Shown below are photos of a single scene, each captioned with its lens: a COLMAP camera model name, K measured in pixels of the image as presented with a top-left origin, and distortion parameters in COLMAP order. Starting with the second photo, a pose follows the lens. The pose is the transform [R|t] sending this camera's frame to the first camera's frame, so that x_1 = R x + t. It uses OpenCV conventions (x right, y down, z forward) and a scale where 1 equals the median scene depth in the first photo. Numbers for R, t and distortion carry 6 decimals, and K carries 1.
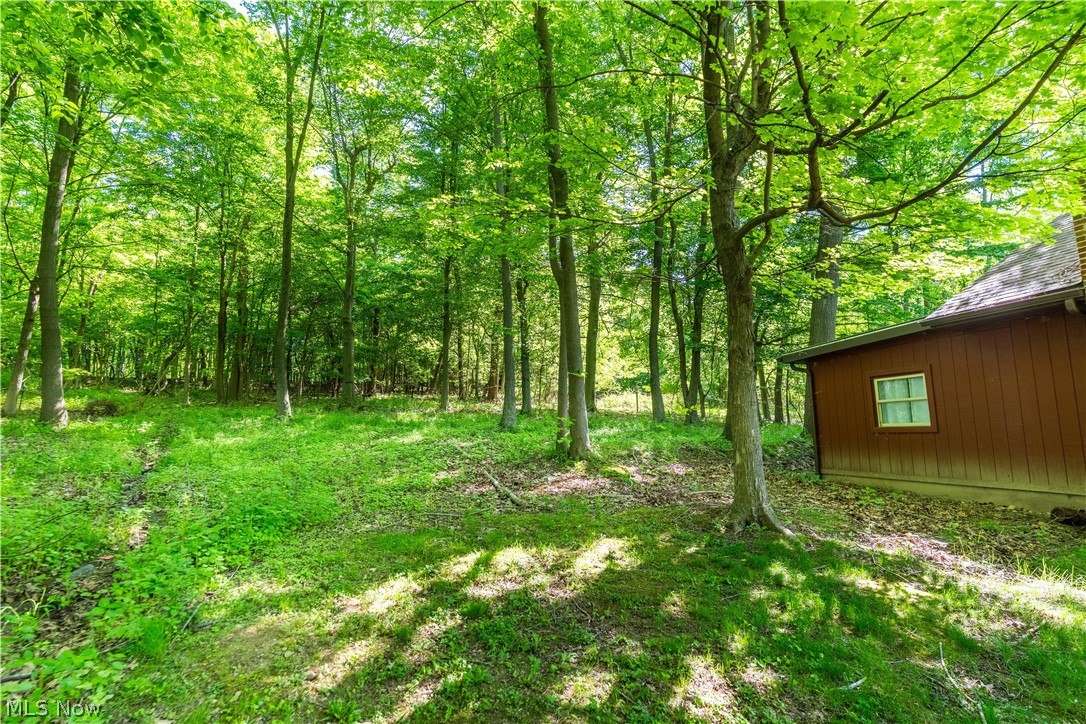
lens RADIAL K [[536.6, 0, 543.5], [0, 536.6, 363.7], [0, 0, 1]] dist [0.001676, 0.000540]
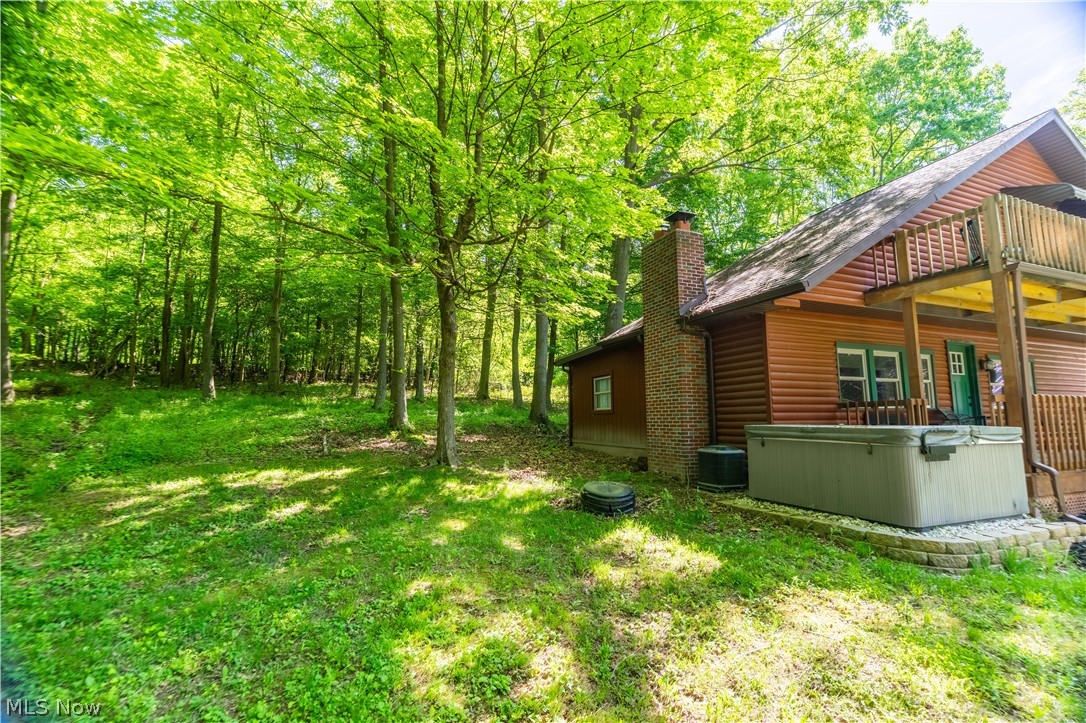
lens RADIAL K [[482.4, 0, 544.5], [0, 482.4, 361.9], [0, 0, 1]] dist [-0.002995, -0.000533]
pose [[0.994489, 0.024515, 0.101934, 0.103222], [-0.025417, 0.999648, 0.007559, -0.007997], [-0.101713, -0.010108, 0.994762, -0.106794]]
